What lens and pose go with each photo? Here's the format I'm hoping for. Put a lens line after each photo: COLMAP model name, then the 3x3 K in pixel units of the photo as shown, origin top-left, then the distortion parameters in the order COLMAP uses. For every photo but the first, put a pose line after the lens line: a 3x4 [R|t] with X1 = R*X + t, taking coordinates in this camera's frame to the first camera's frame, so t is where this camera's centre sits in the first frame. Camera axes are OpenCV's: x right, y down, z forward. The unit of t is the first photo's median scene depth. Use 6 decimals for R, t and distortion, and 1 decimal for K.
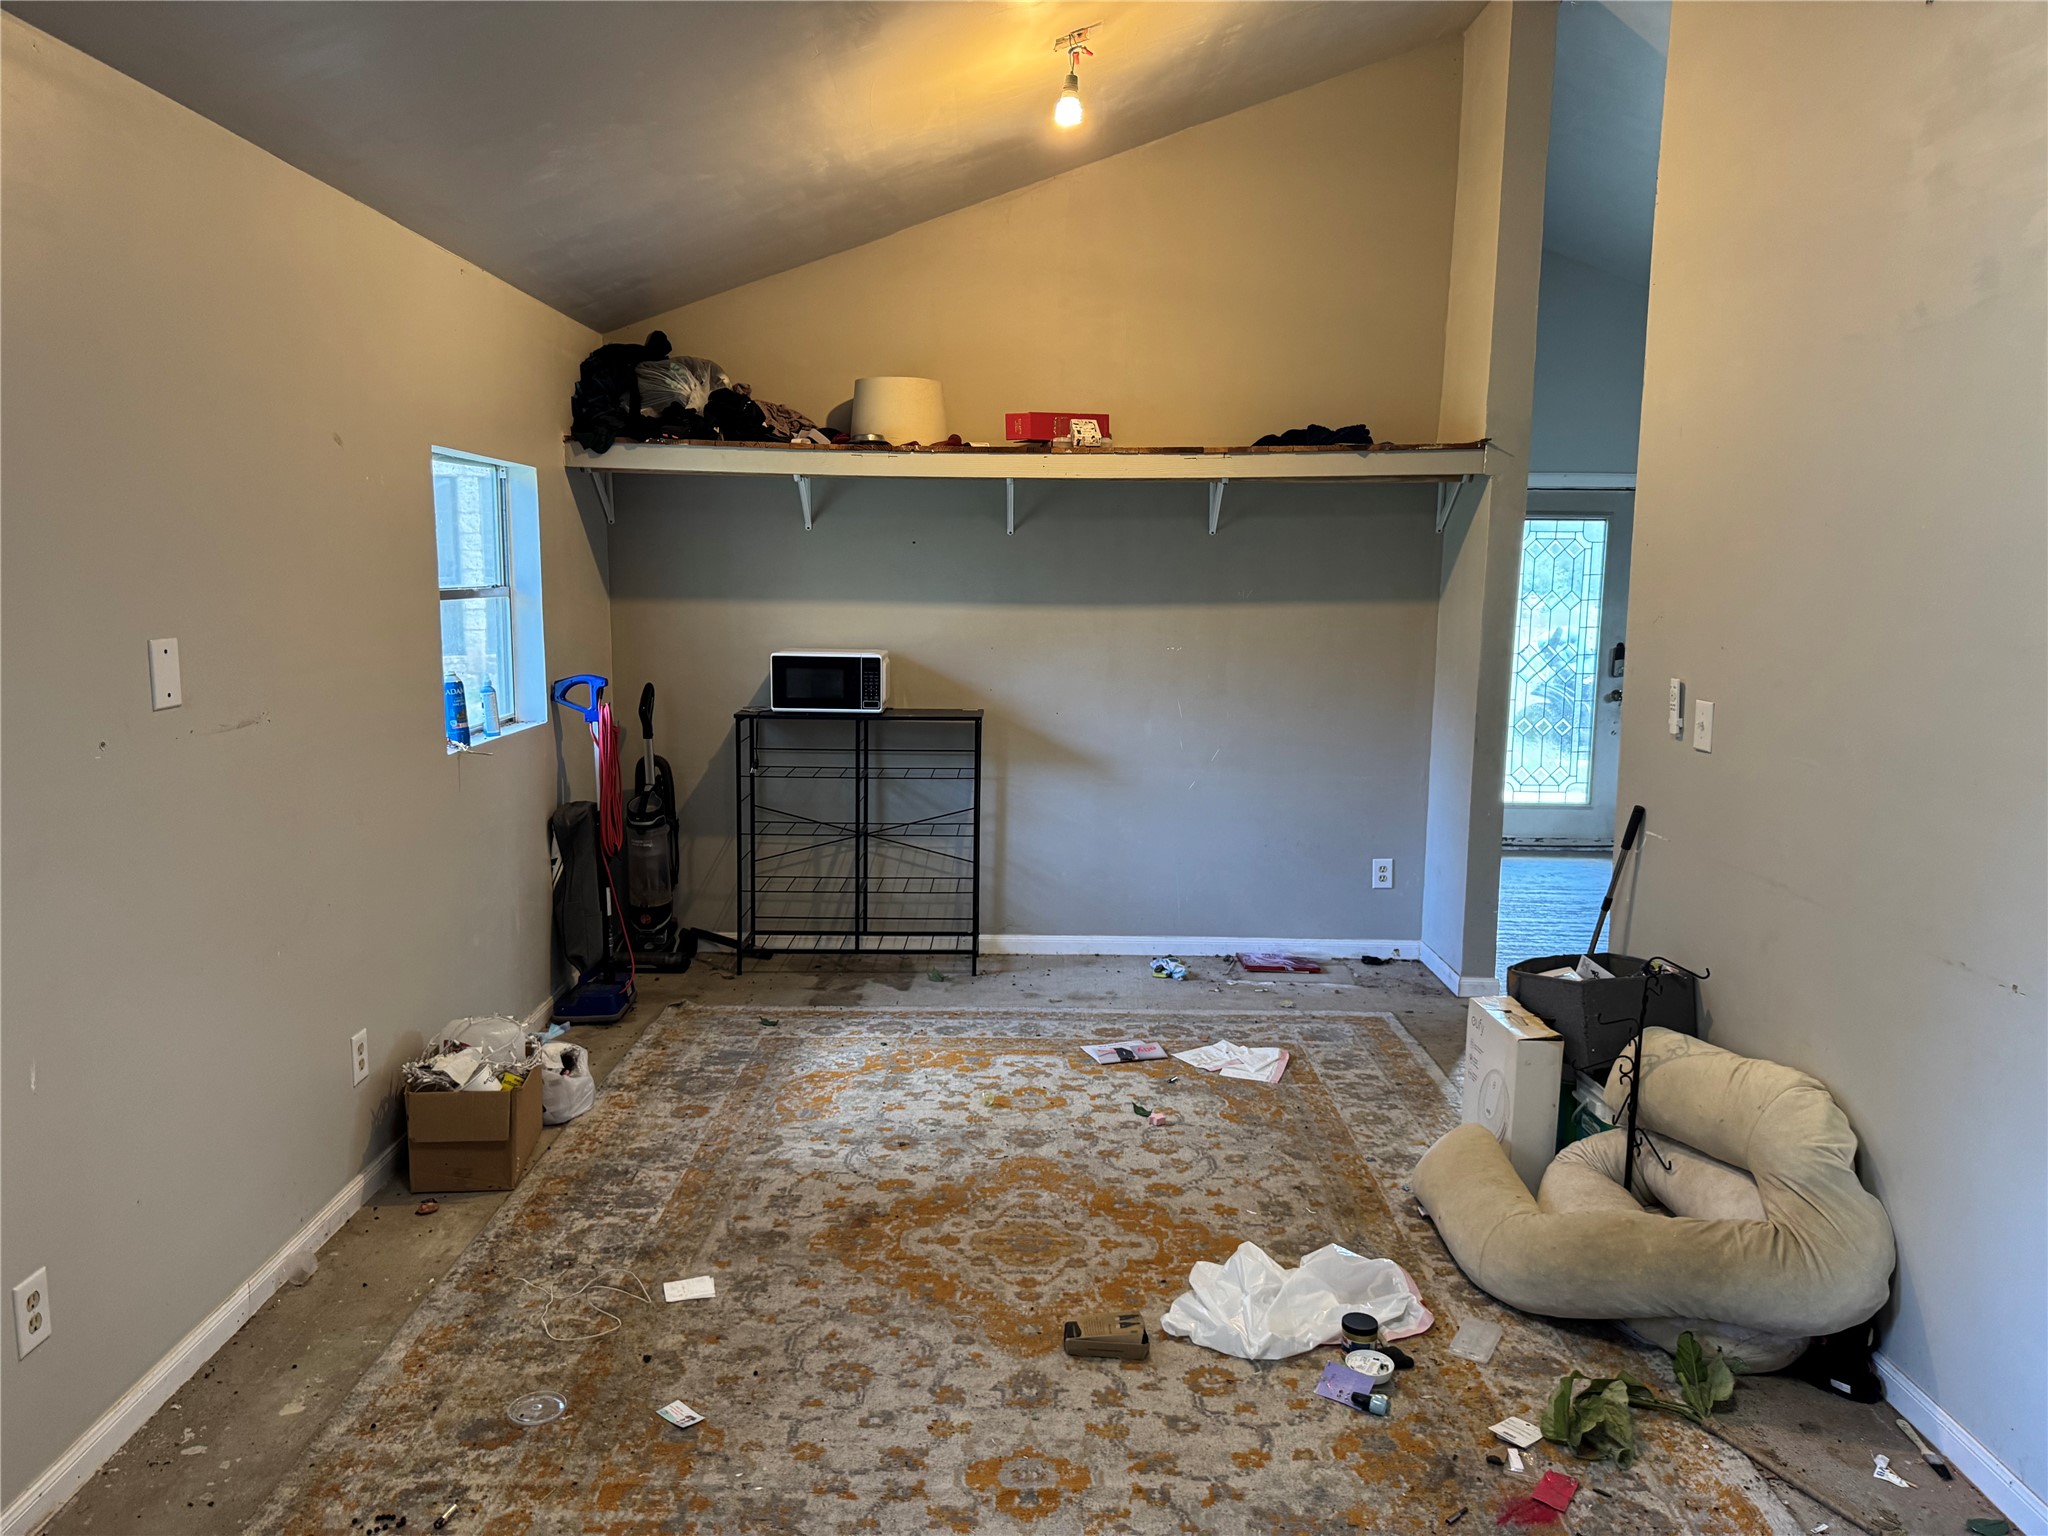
lens RADIAL K [[1465.6, 0, 1018.9], [0, 1465.6, 758.6], [0, 0, 1]] dist [0.047364, -0.057309]
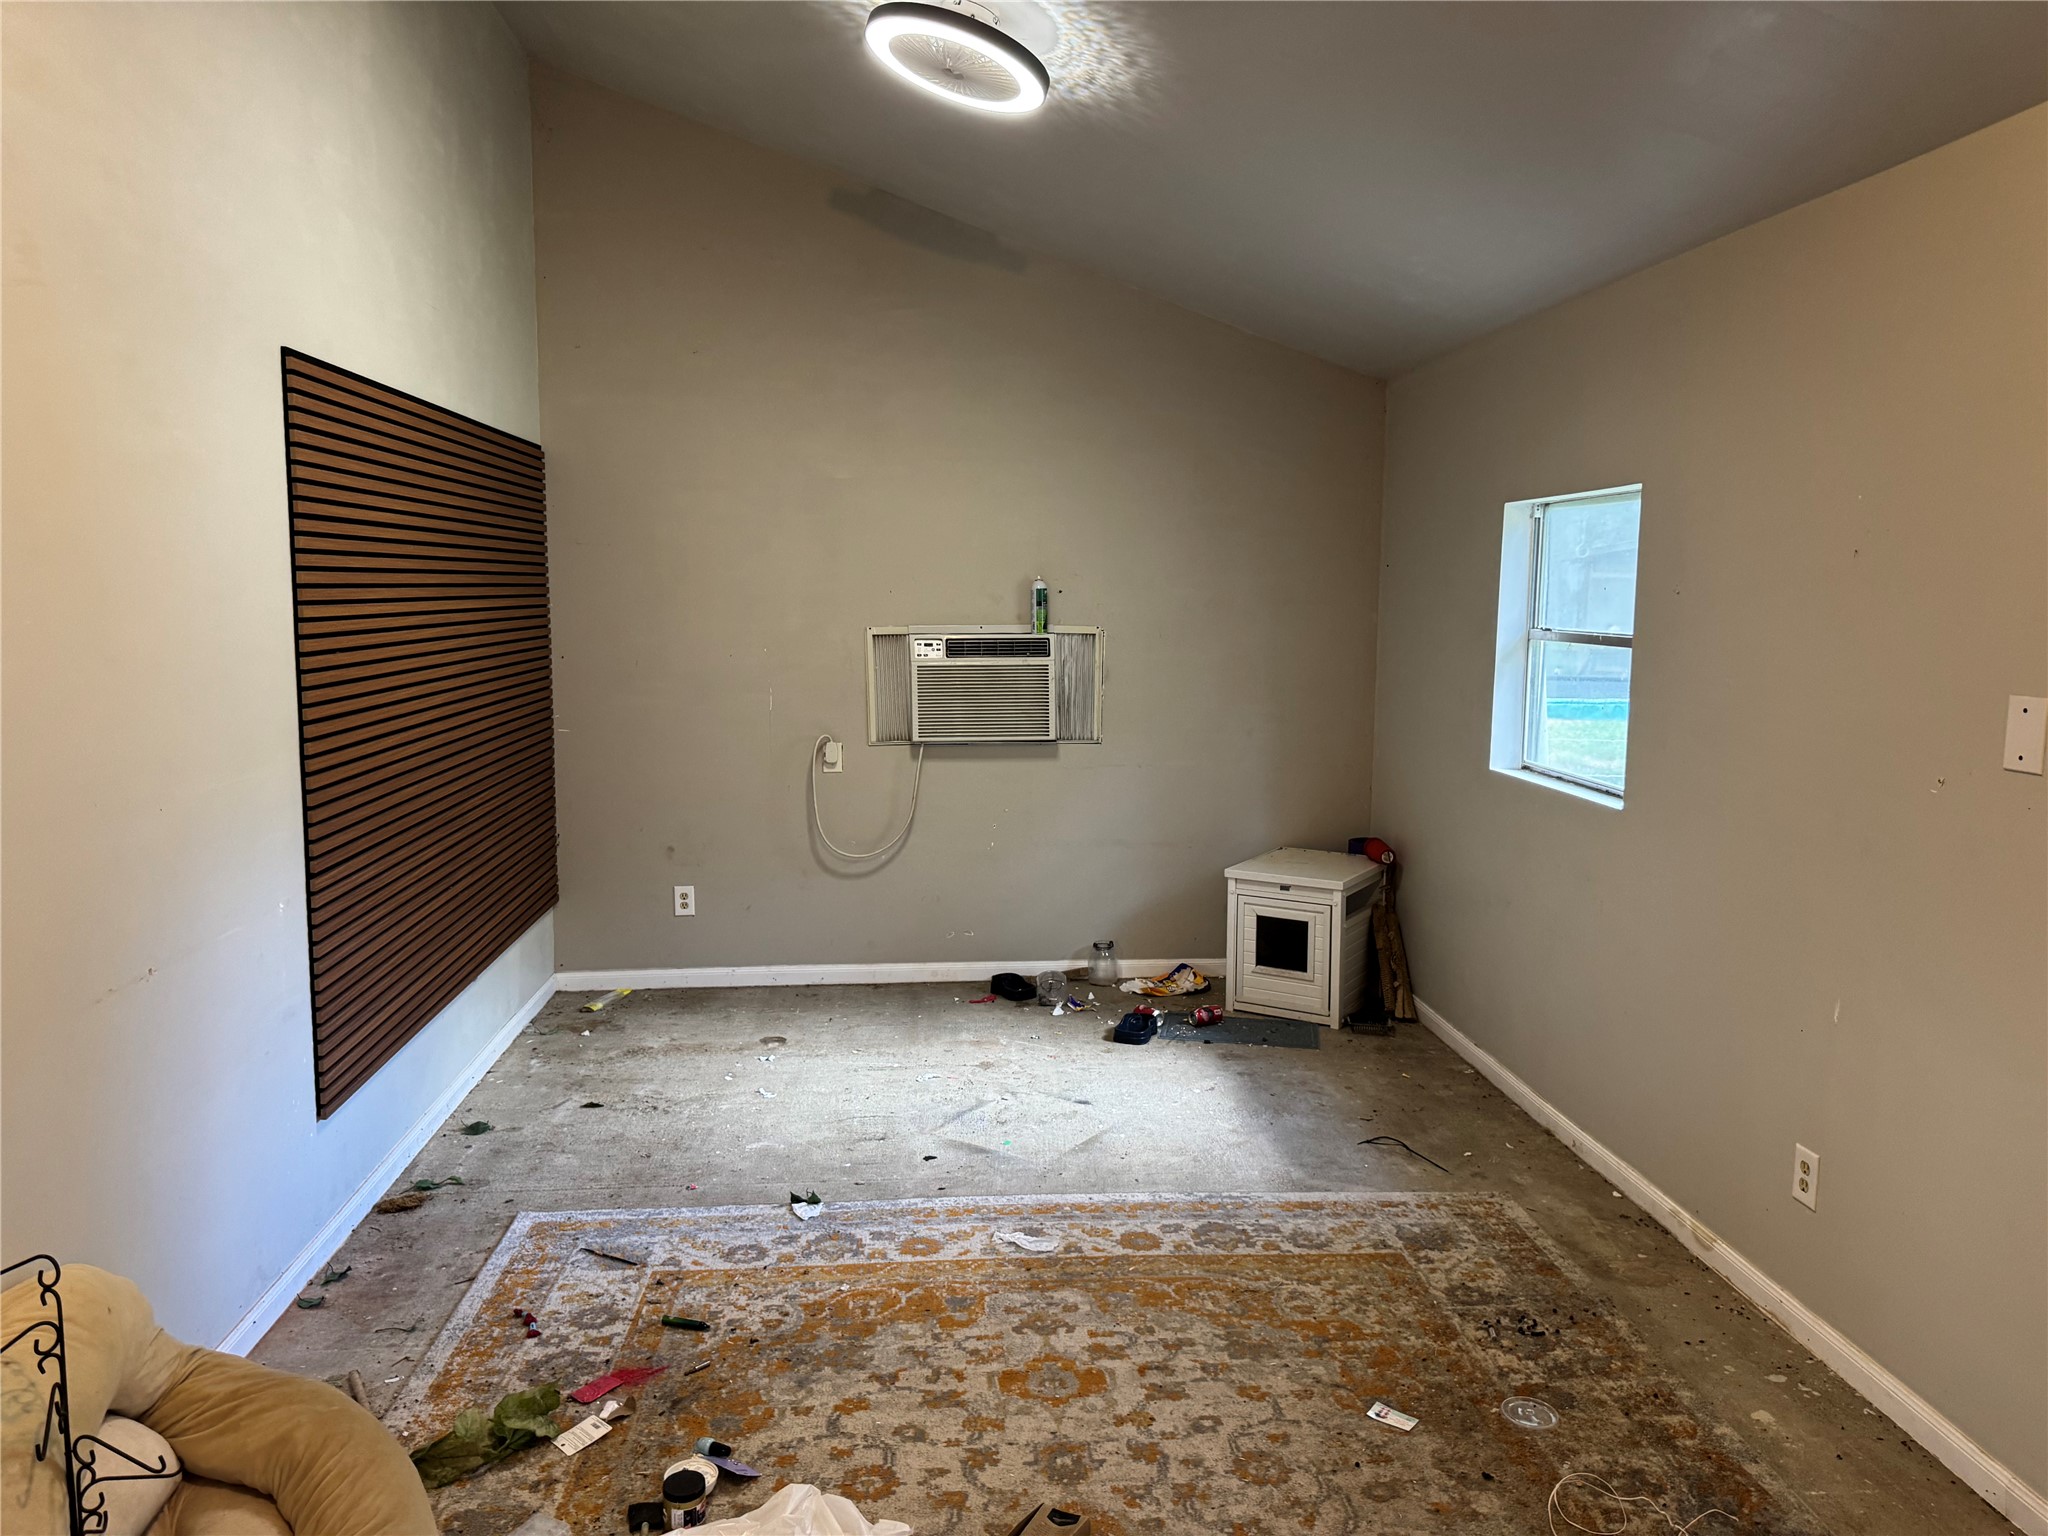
lens RADIAL K [[1465.6, 0, 1022.5], [0, 1465.6, 775.8], [0, 0, 1]] dist [0.047364, -0.057309]
pose [[-0.996996, -0.010271, -0.076764, 0.115600], [-0.030630, 0.962649, 0.269014, -0.262523], [0.071134, 0.270558, -0.960072, 1.851610]]
